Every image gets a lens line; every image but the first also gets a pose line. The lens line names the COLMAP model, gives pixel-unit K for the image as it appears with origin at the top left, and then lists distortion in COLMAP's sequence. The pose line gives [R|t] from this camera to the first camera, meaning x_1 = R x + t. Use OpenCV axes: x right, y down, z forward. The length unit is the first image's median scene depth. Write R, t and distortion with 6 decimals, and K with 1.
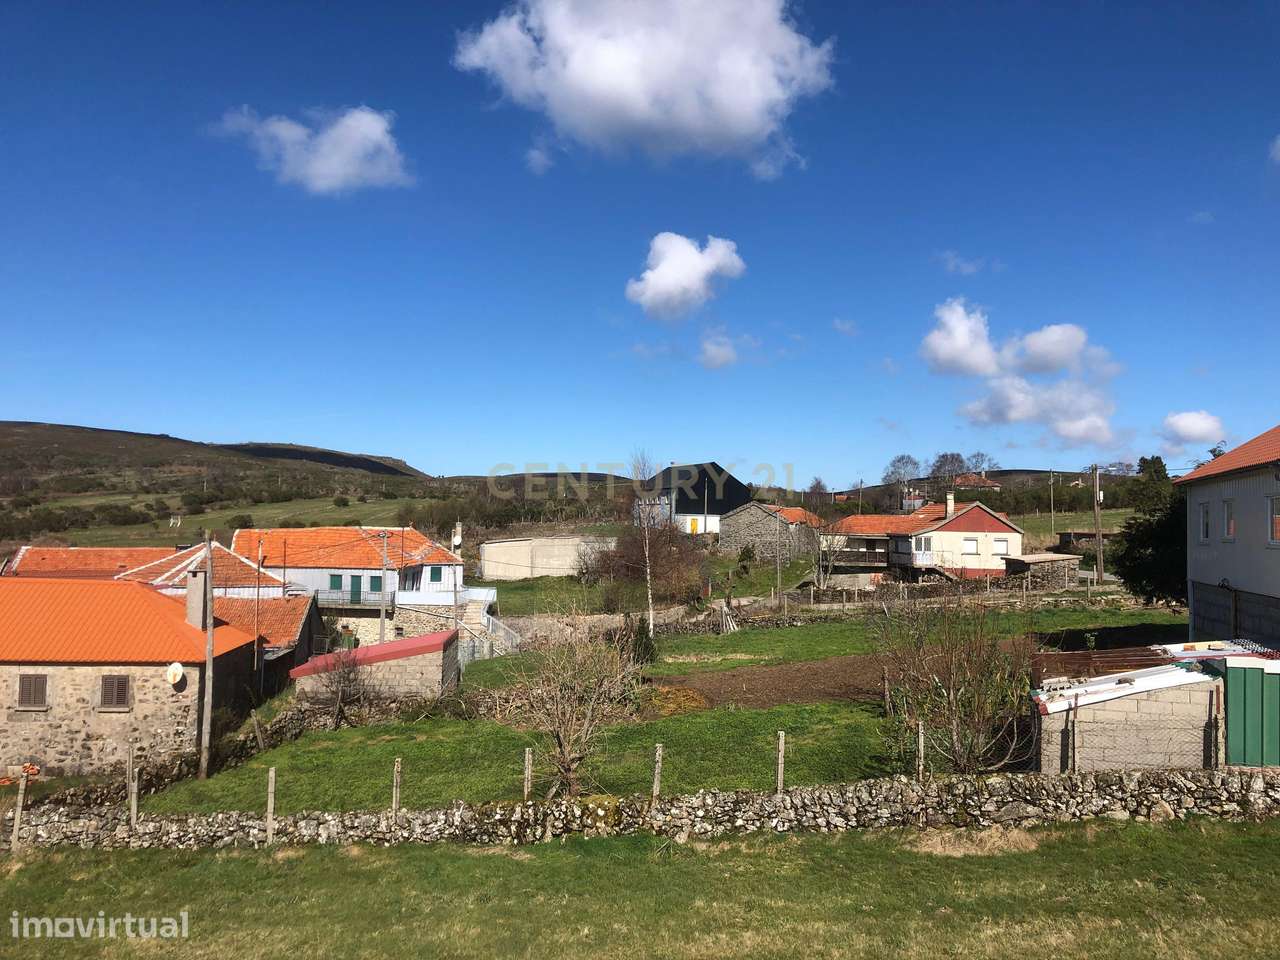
lens RADIAL K [[951.0, 0, 585.6], [0, 951.0, 481.4], [0, 0, 1]] dist [0.032933, -0.001547]
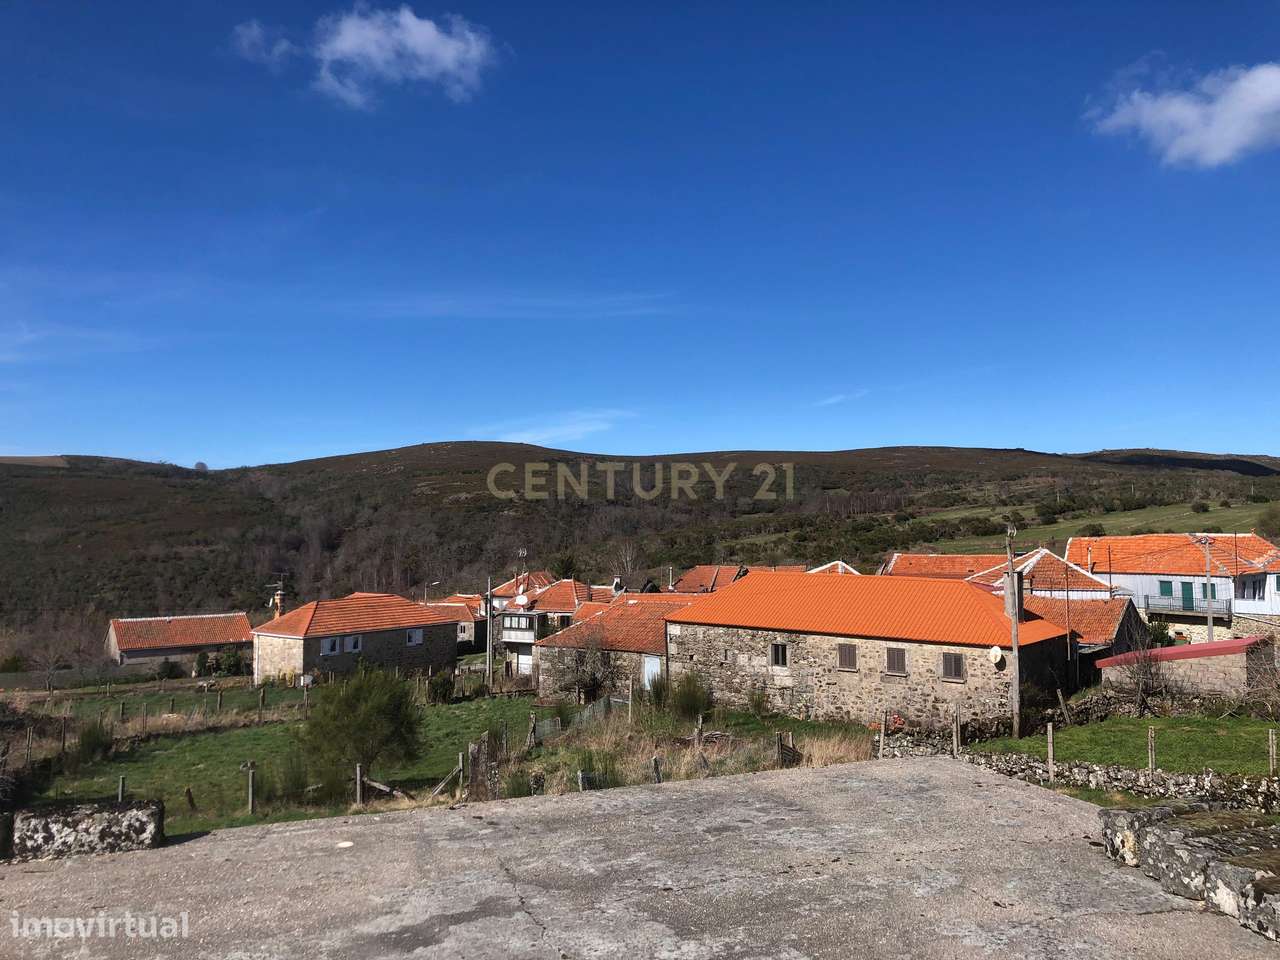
lens RADIAL K [[951.0, 0, 585.6], [0, 951.0, 481.4], [0, 0, 1]] dist [0.032933, -0.001547]
pose [[0.653517, -0.057407, -0.754732, 0.150974], [0.048792, 0.998241, -0.033680, -0.004569], [0.755338, -0.014815, 0.655168, -0.177376]]
